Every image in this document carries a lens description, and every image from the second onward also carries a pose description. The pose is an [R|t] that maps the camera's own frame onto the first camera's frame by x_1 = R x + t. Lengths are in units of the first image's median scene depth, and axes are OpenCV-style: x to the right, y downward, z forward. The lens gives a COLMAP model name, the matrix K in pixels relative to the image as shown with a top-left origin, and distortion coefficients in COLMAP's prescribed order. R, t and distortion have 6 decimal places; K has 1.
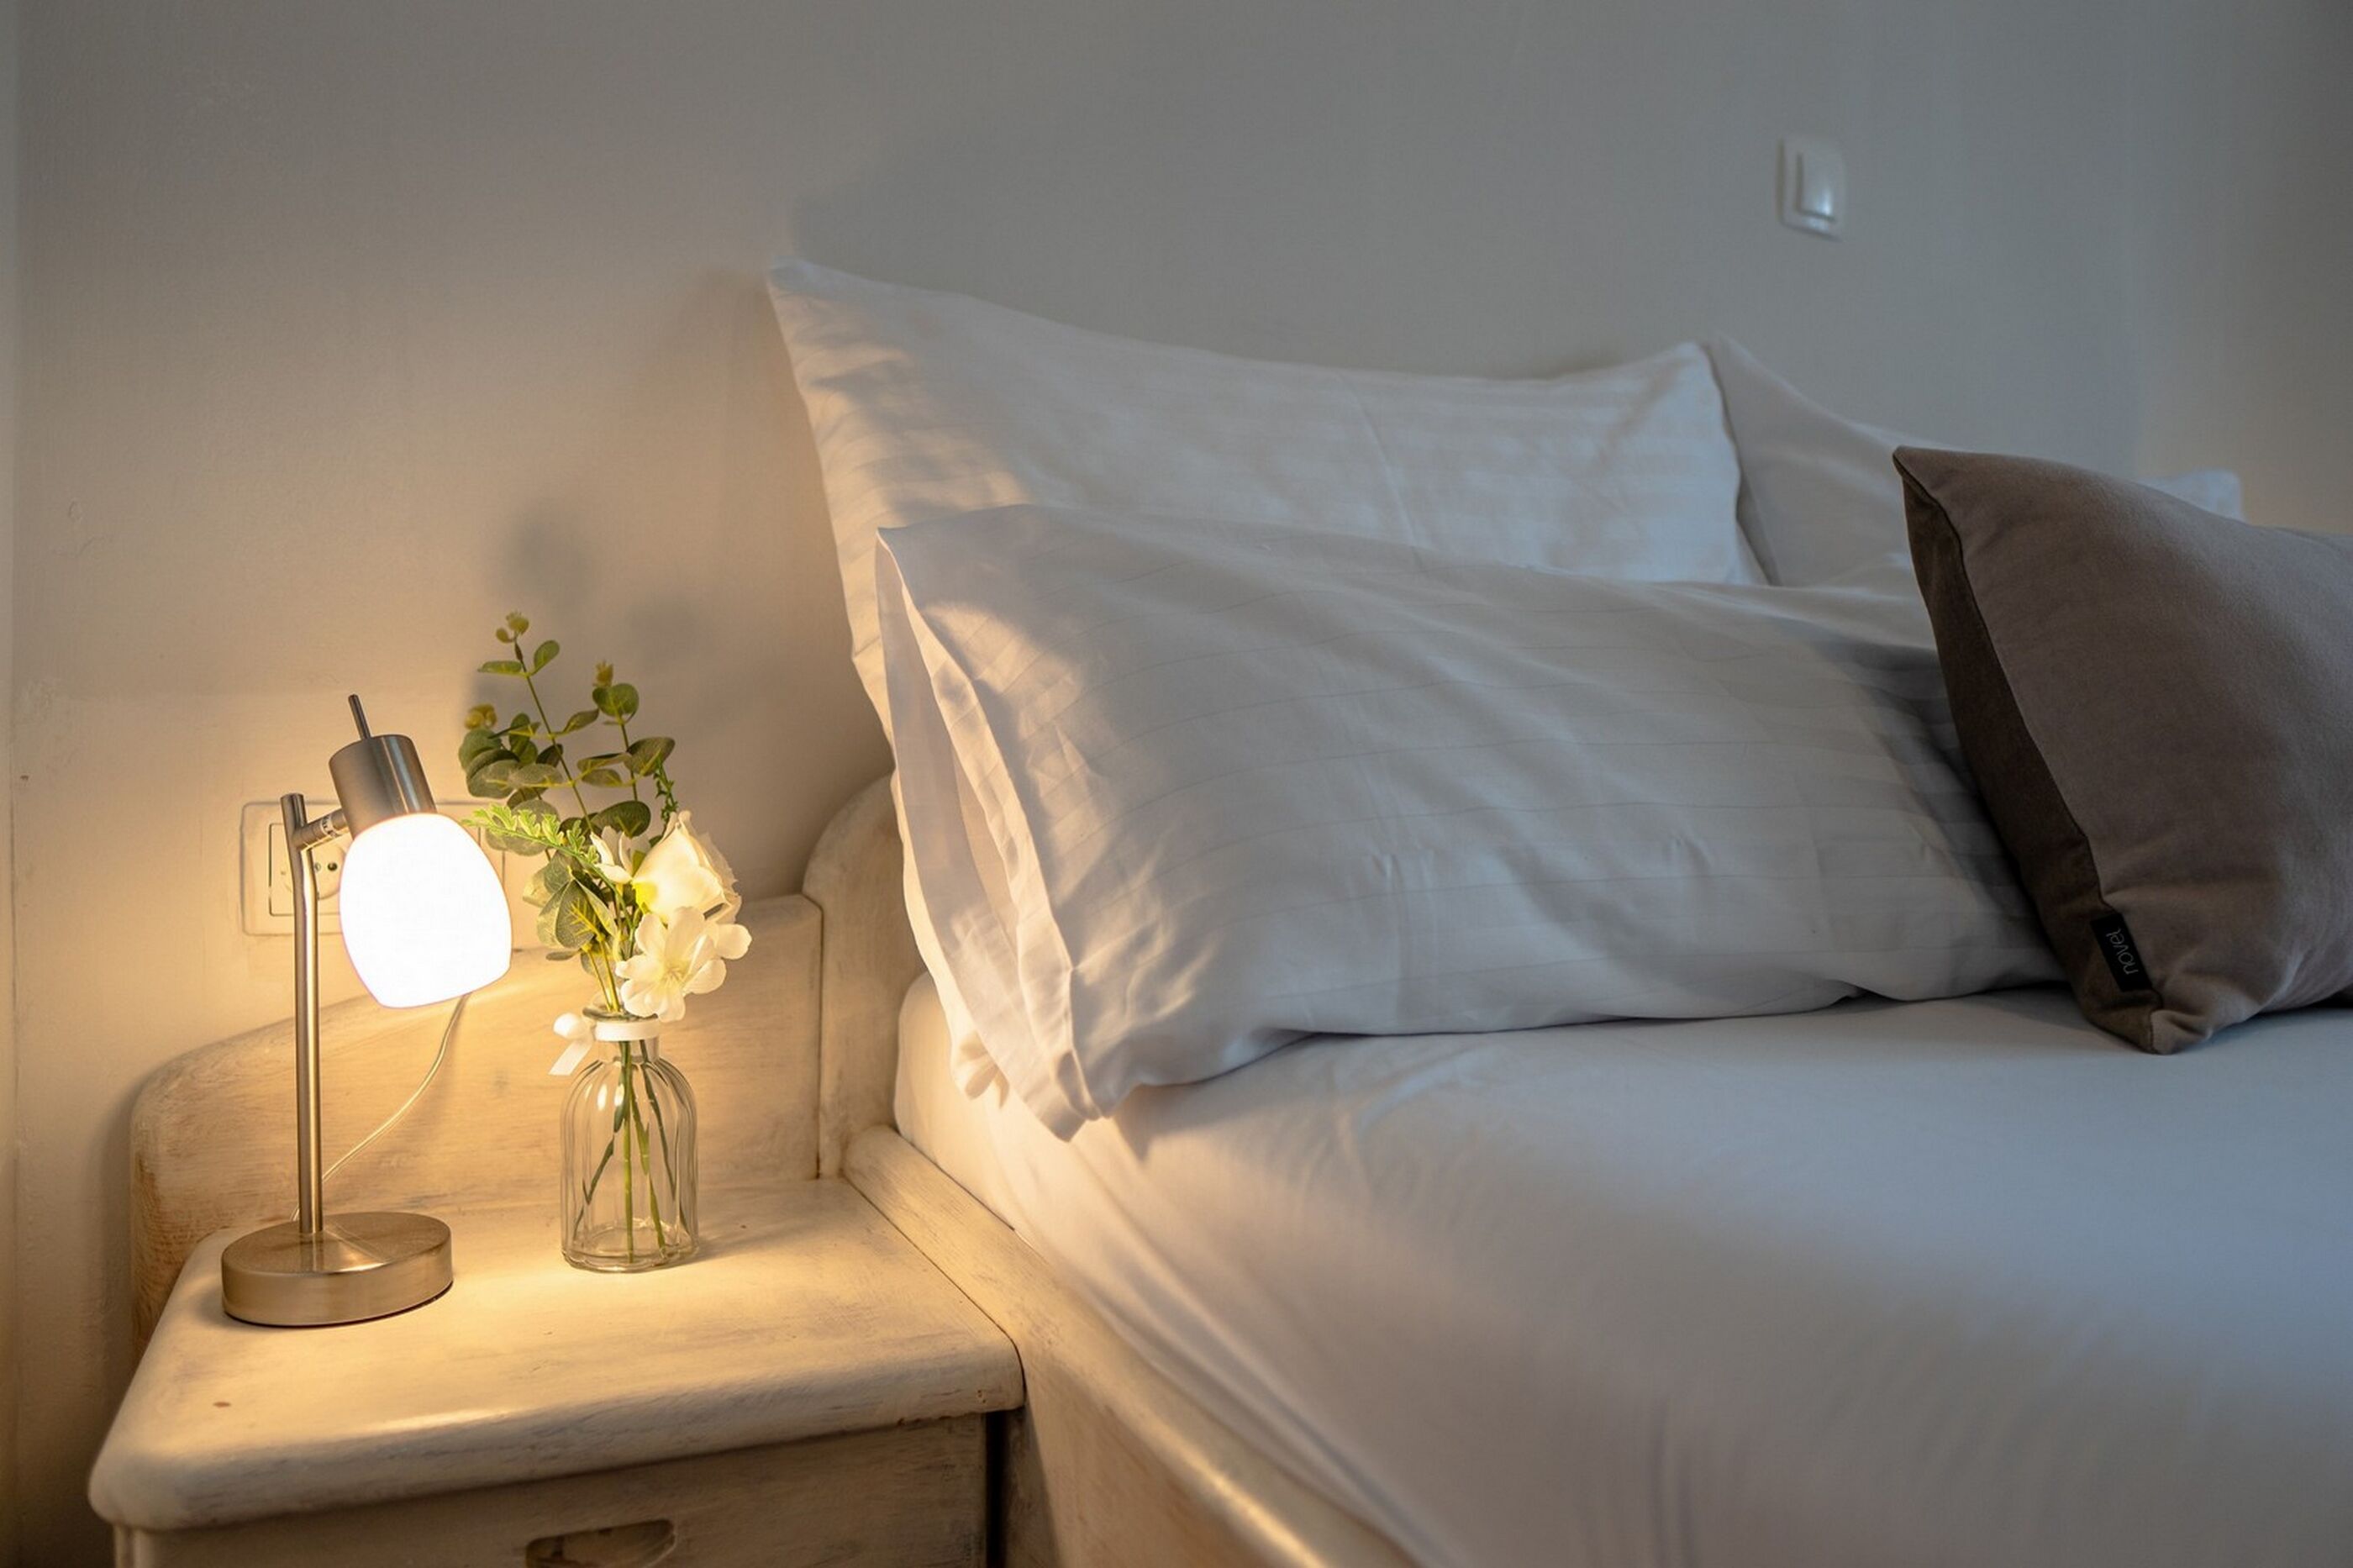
lens RADIAL K [[1613.5, 0, 1274.0], [0, 1613.5, 738.2], [0, 0, 1]] dist [-0.080792, 0.034539]
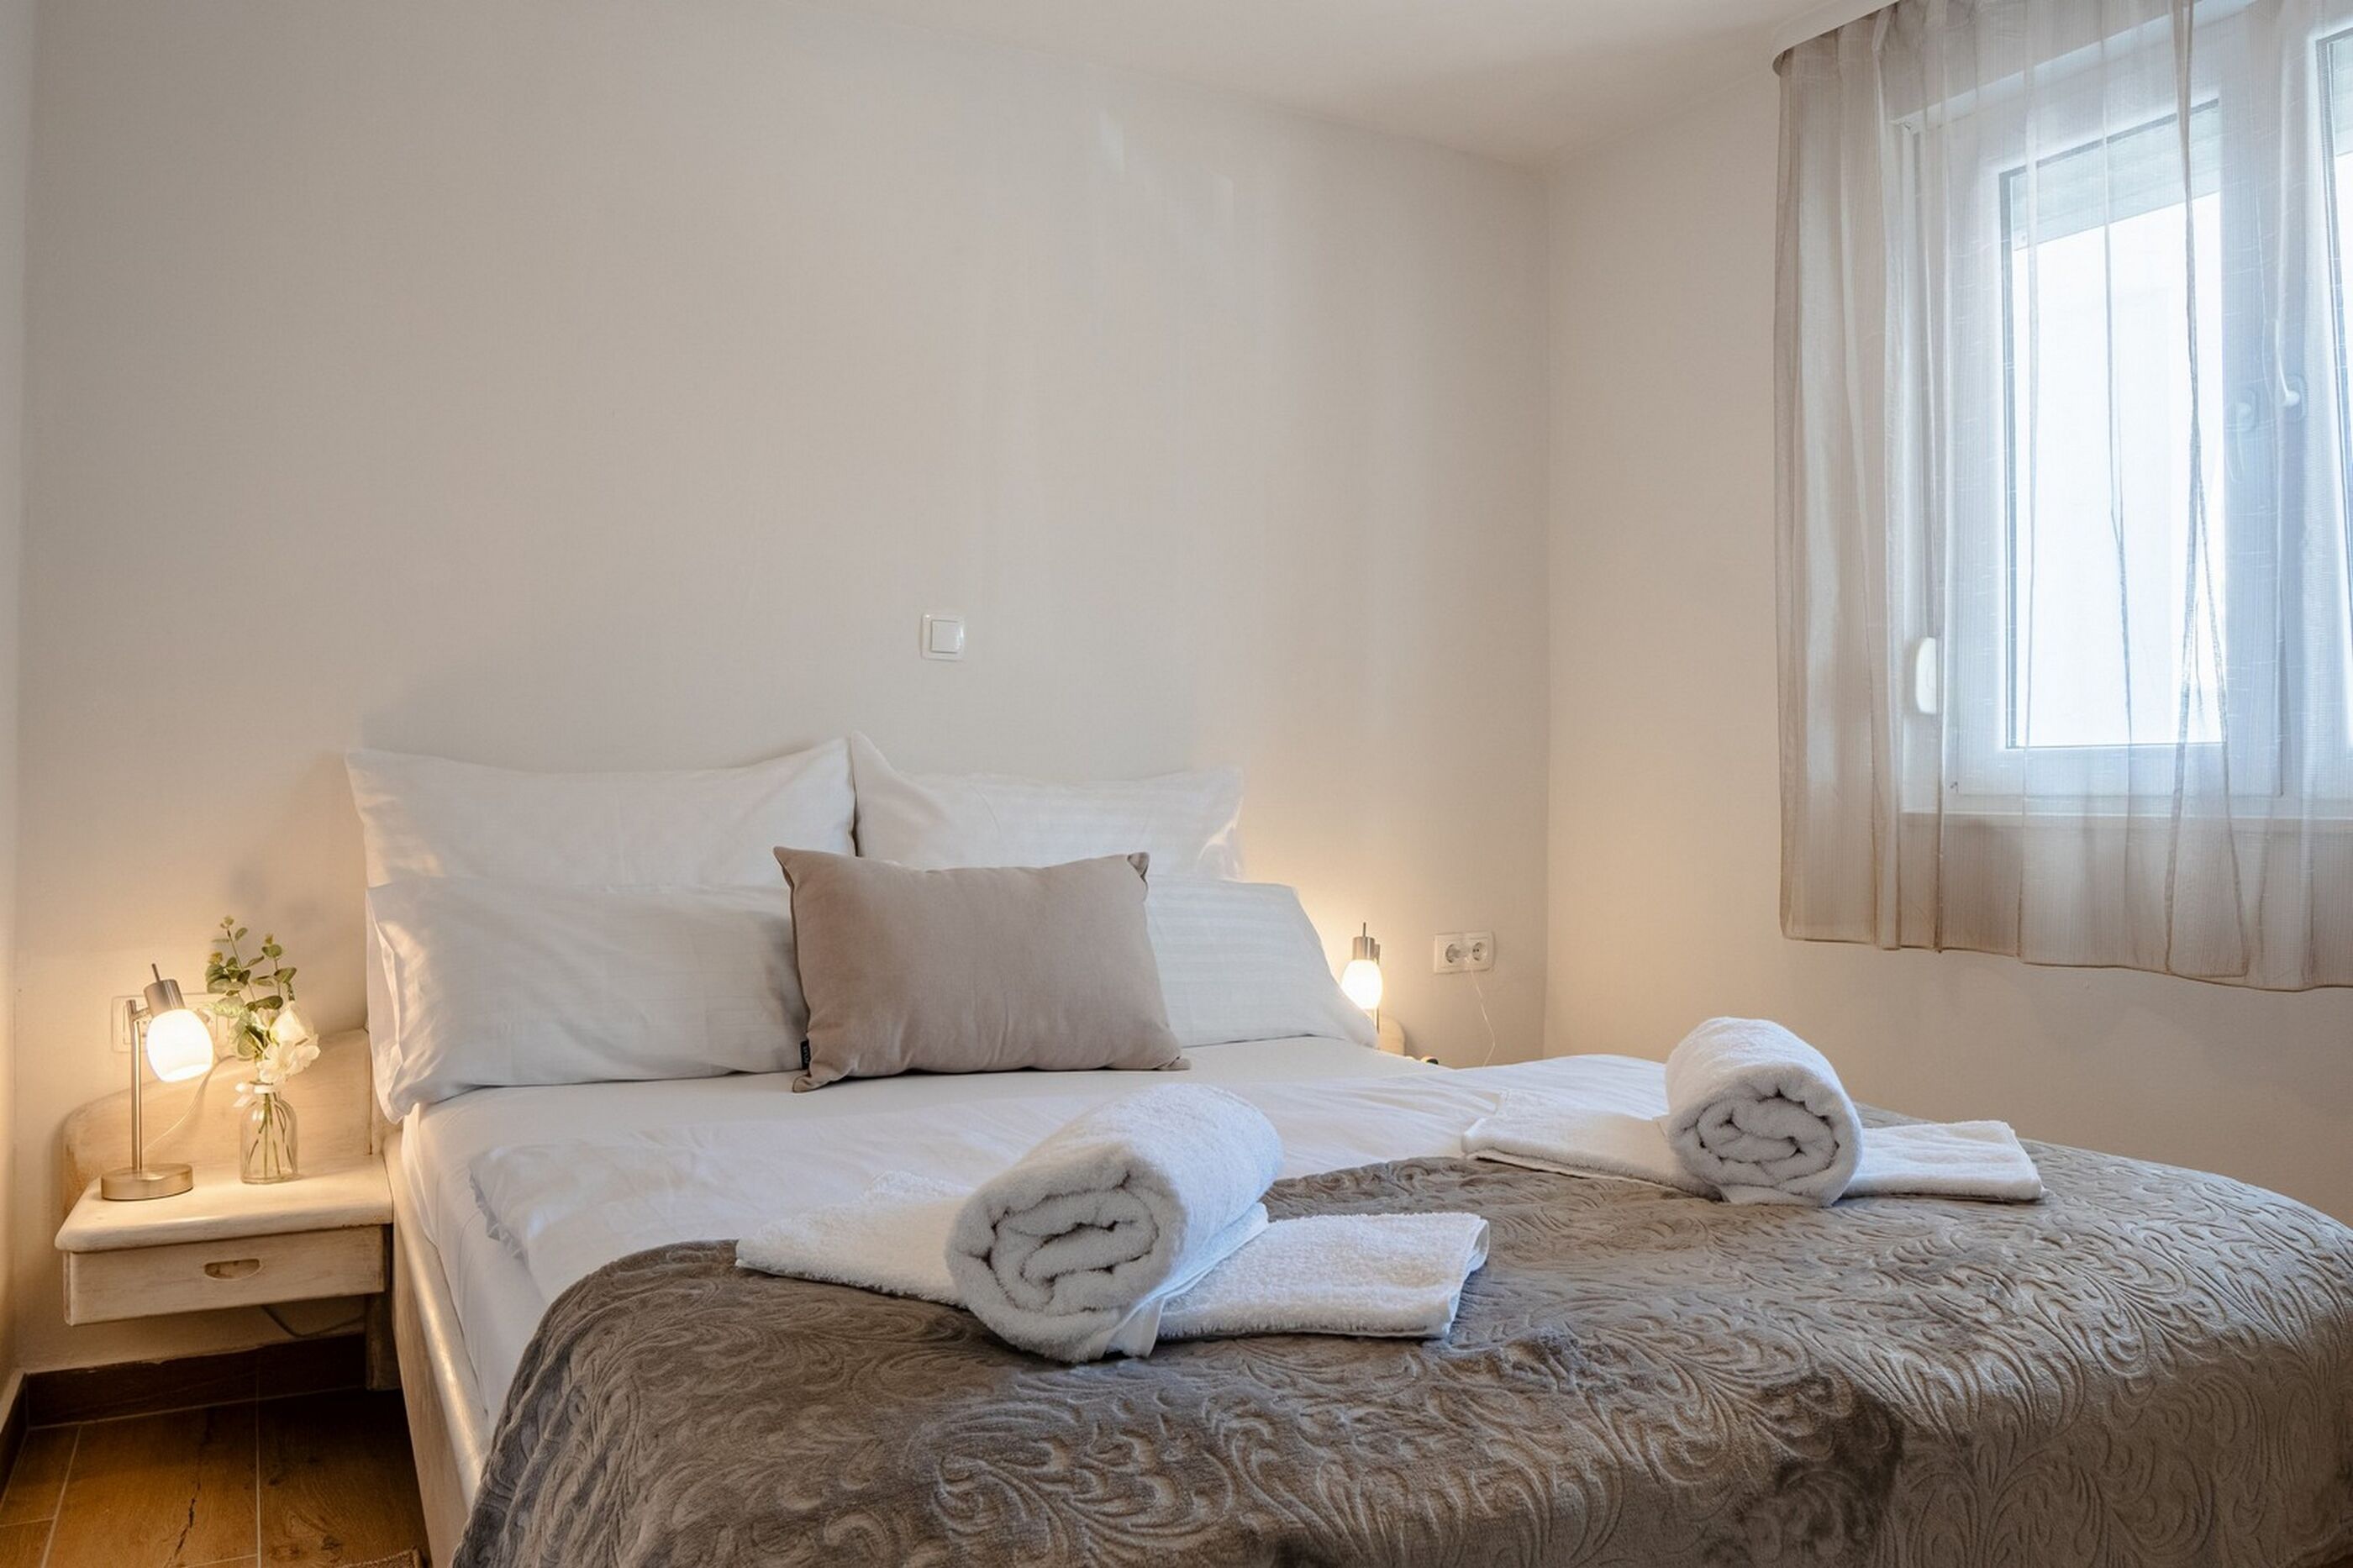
lens RADIAL K [[1578.8, 0, 1215.0], [0, 1578.8, 753.8], [0, 0, 1]] dist [-0.098969, 0.054228]
pose [[0.999288, -0.014682, 0.034761, 1.027668], [0.015894, 0.999267, -0.034832, -0.241251], [-0.034224, 0.035360, 0.998788, -1.502280]]
